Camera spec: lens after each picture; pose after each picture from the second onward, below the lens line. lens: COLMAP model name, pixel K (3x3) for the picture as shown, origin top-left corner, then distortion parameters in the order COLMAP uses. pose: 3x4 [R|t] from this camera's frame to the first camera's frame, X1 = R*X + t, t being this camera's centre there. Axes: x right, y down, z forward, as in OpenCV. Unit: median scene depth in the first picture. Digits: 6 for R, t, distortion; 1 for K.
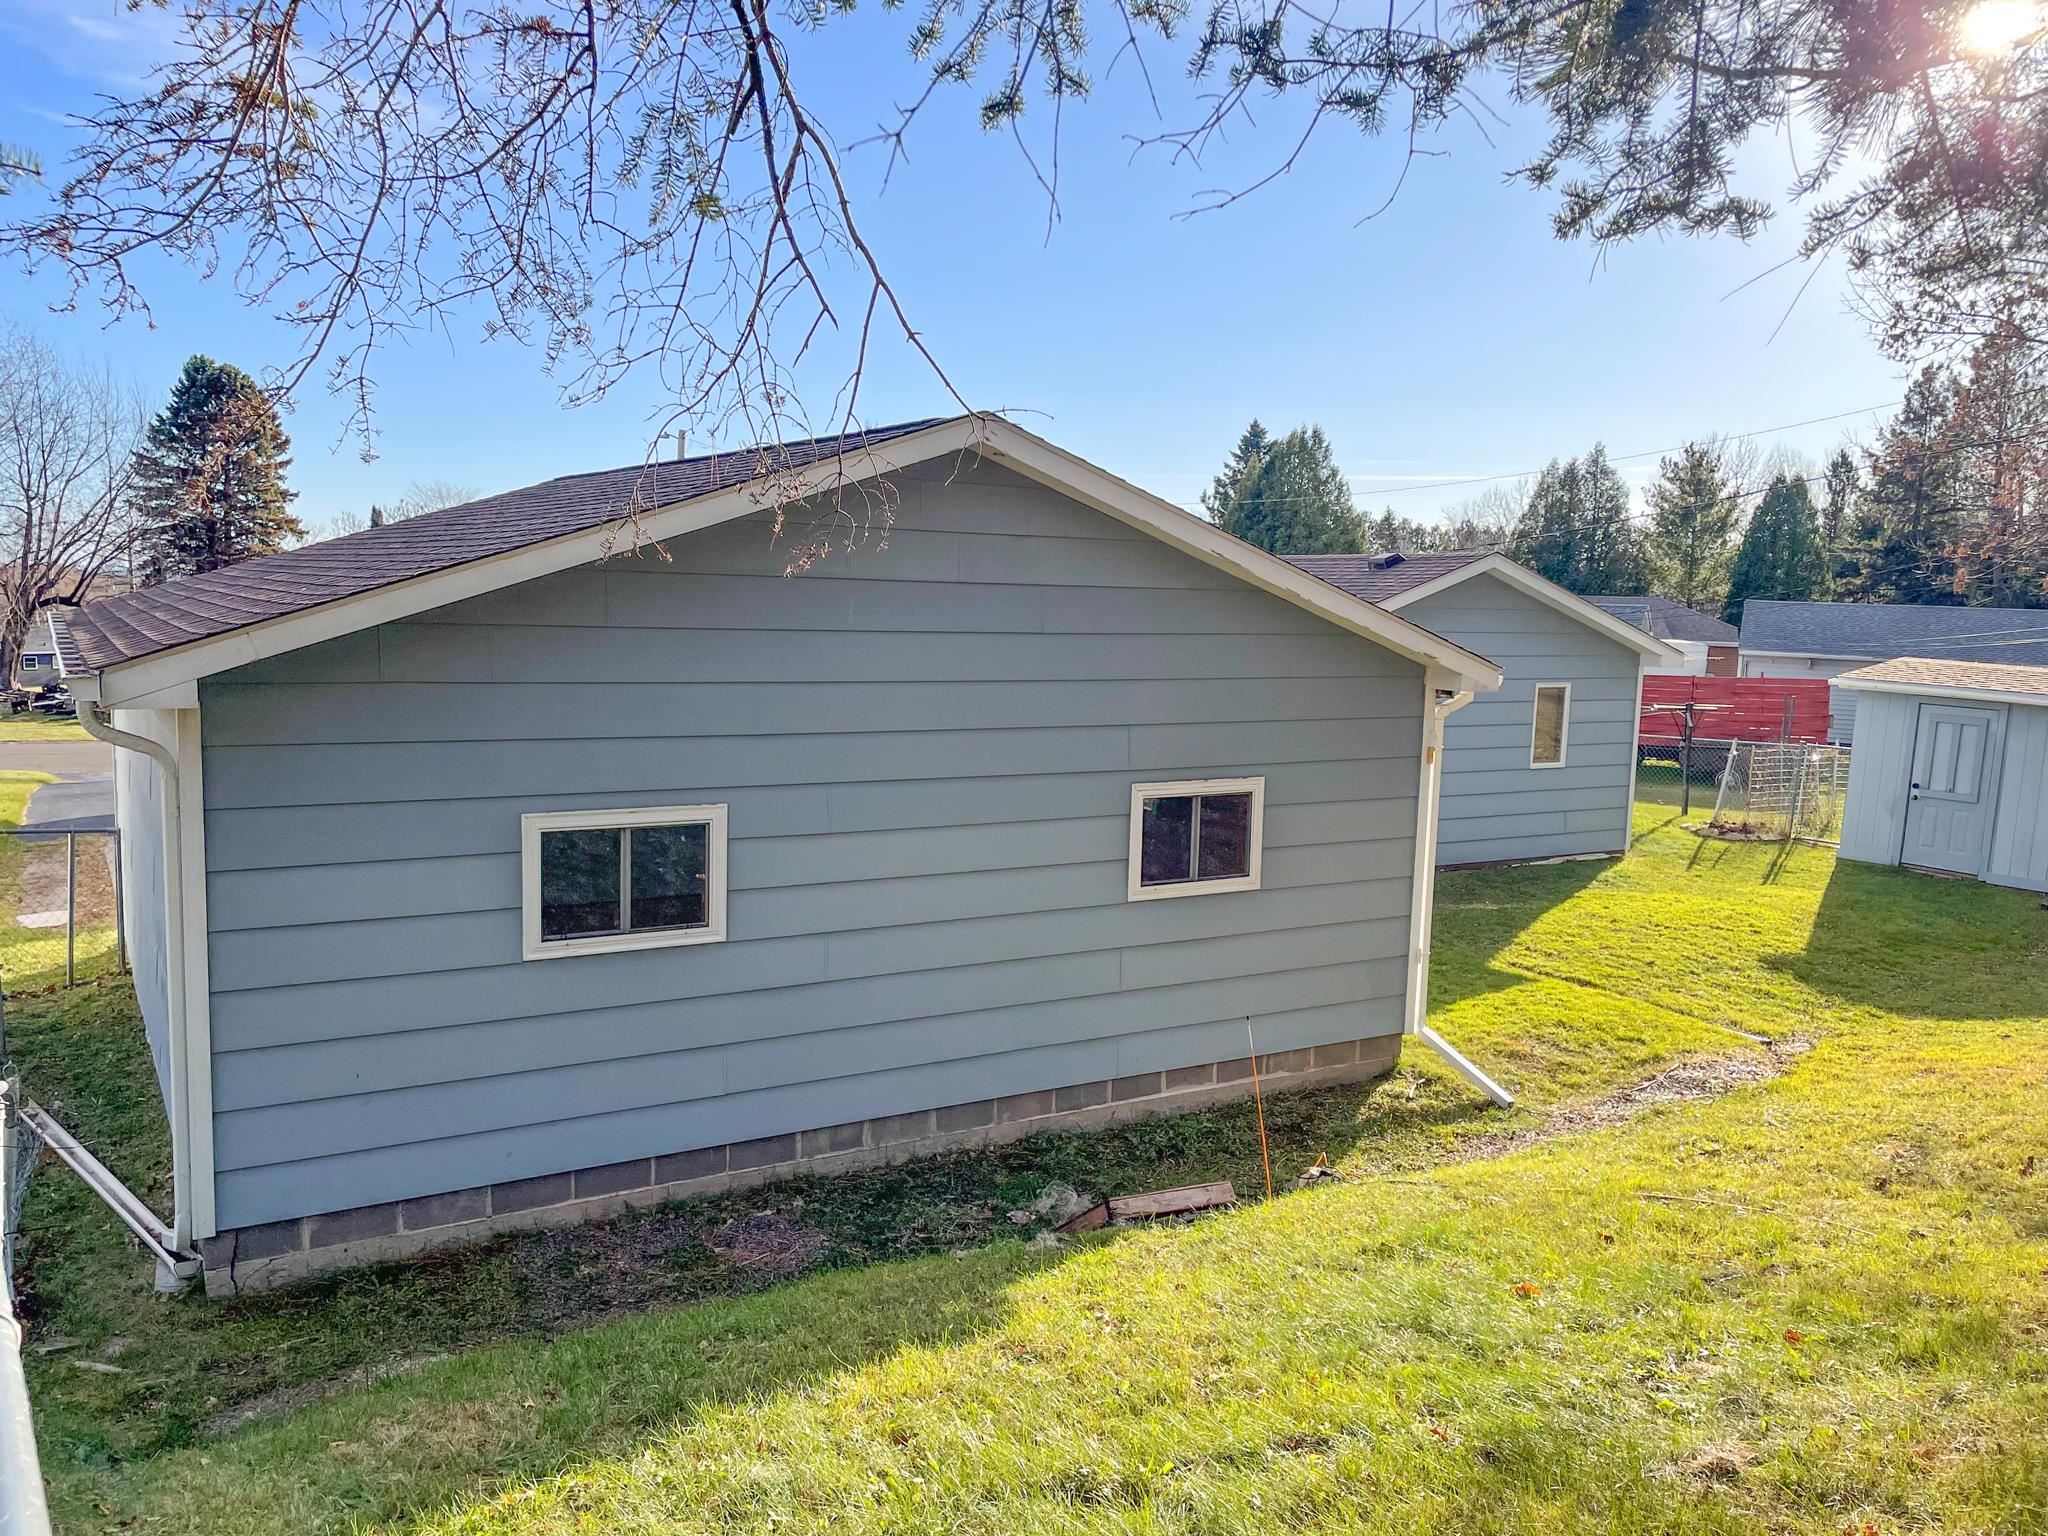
lens RADIAL K [[1535.2, 0, 1014.9], [0, 1535.2, 759.0], [0, 0, 1]] dist [0.068808, -0.040315]
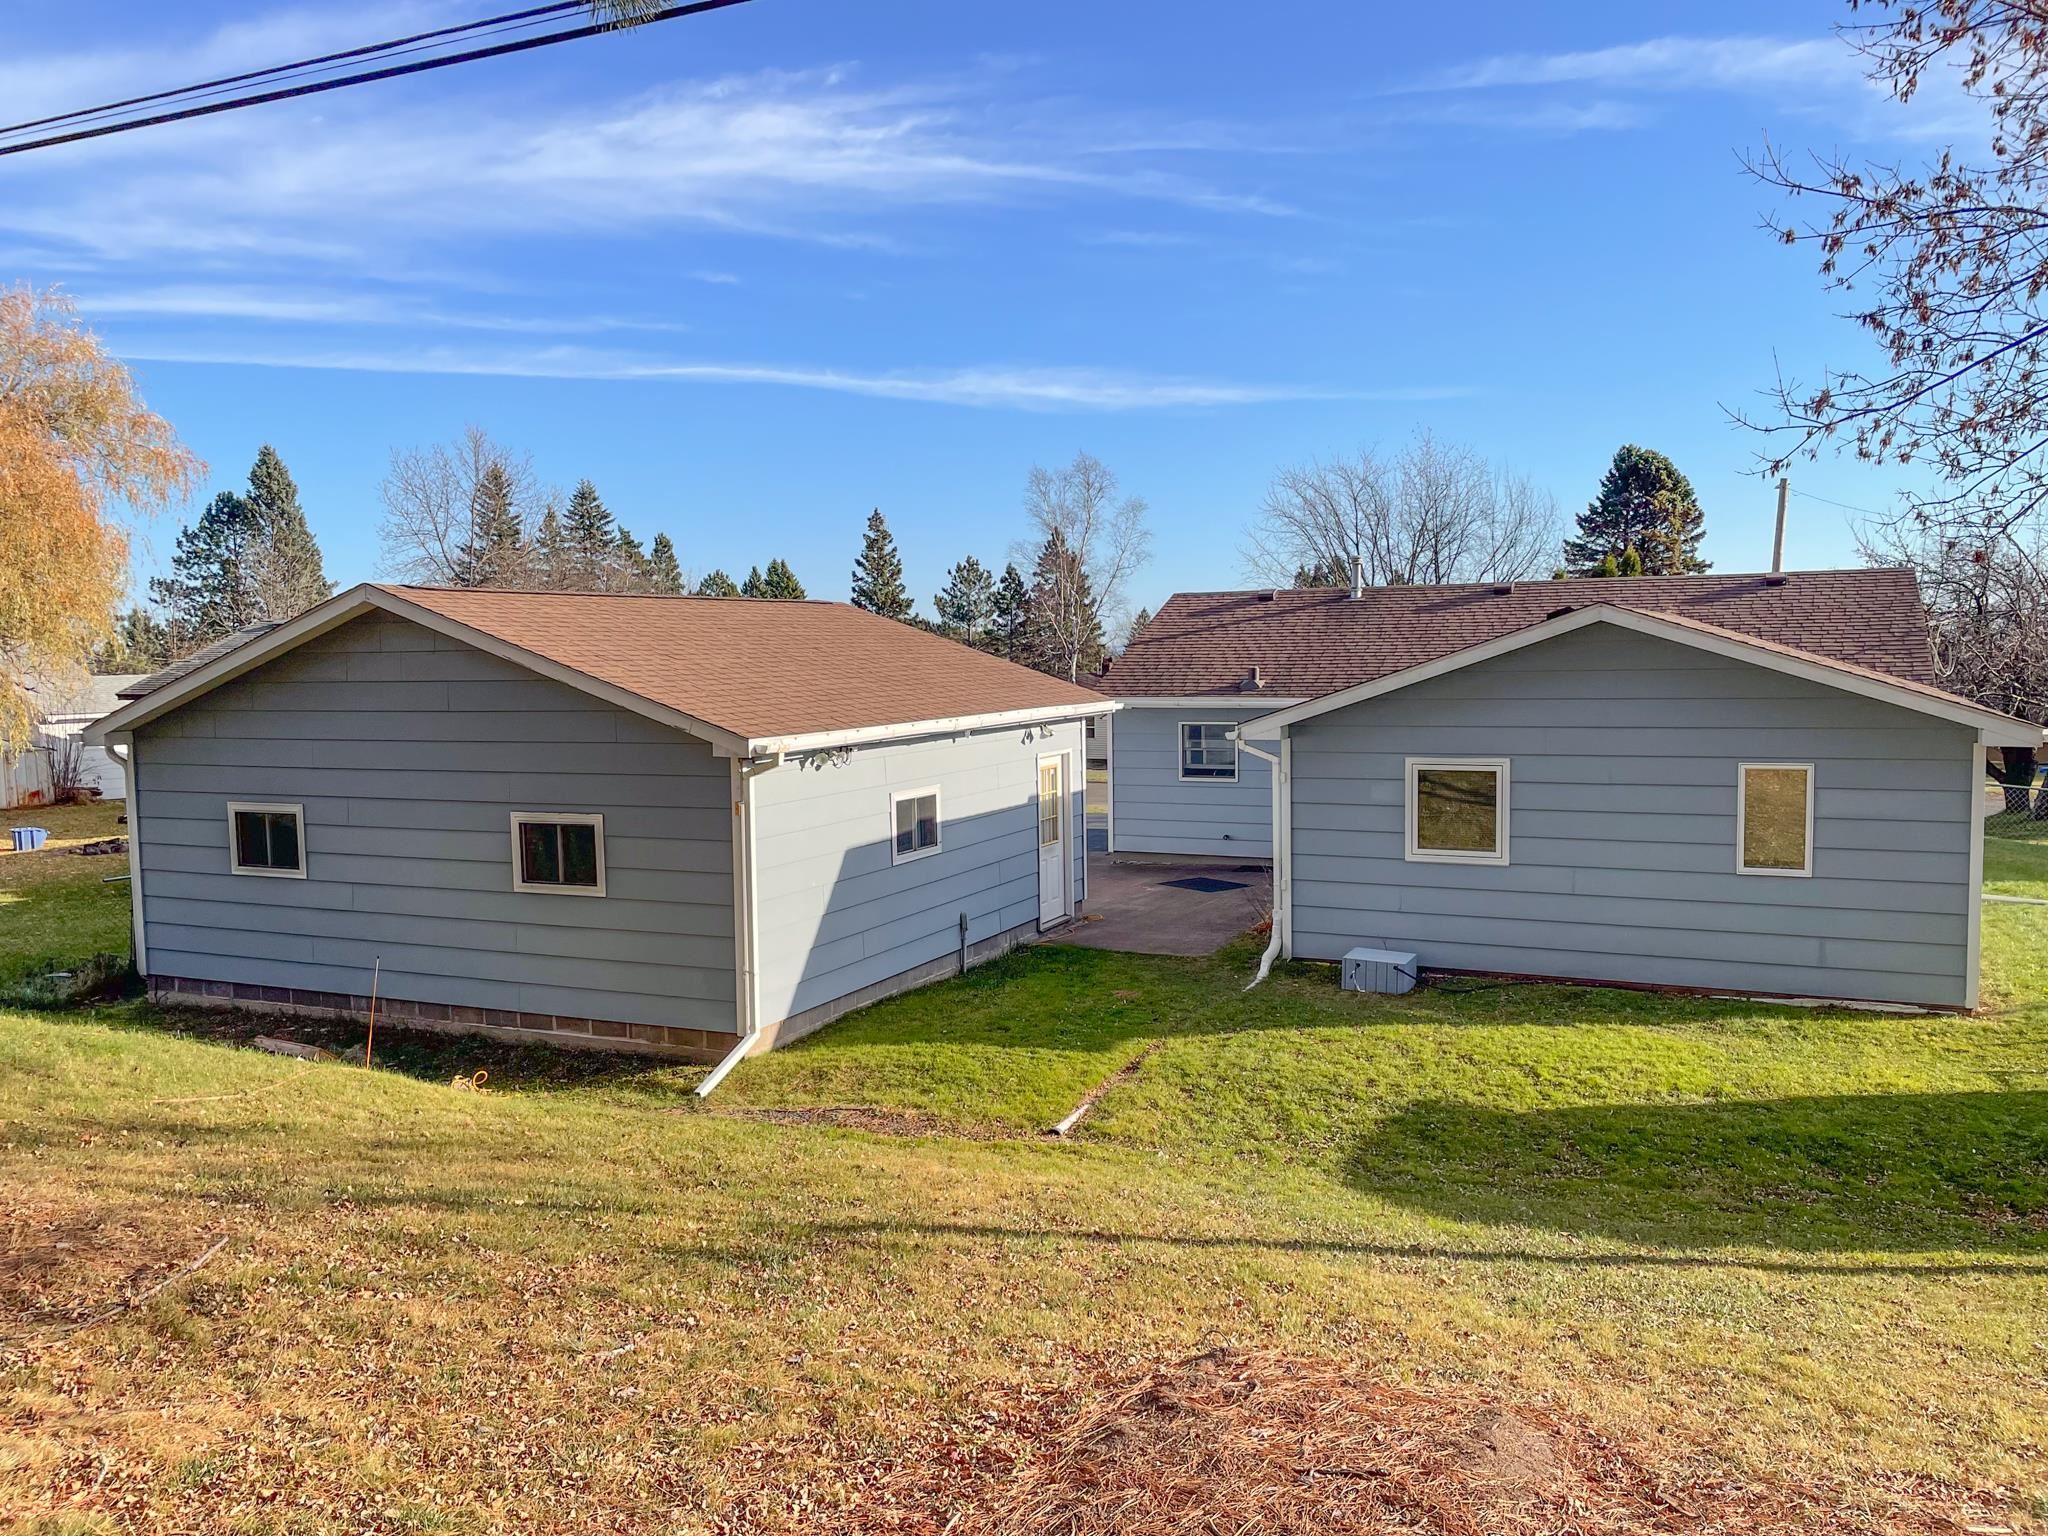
lens RADIAL K [[1535.2, 0, 1018.6], [0, 1535.2, 777.8], [0, 0, 1]] dist [0.068808, -0.040315]
pose [[0.567531, 0.032460, -0.822712, 1.521491], [-0.056404, 0.998408, 0.000483, -0.043520], [0.821418, 0.046130, 0.568458, 0.528259]]
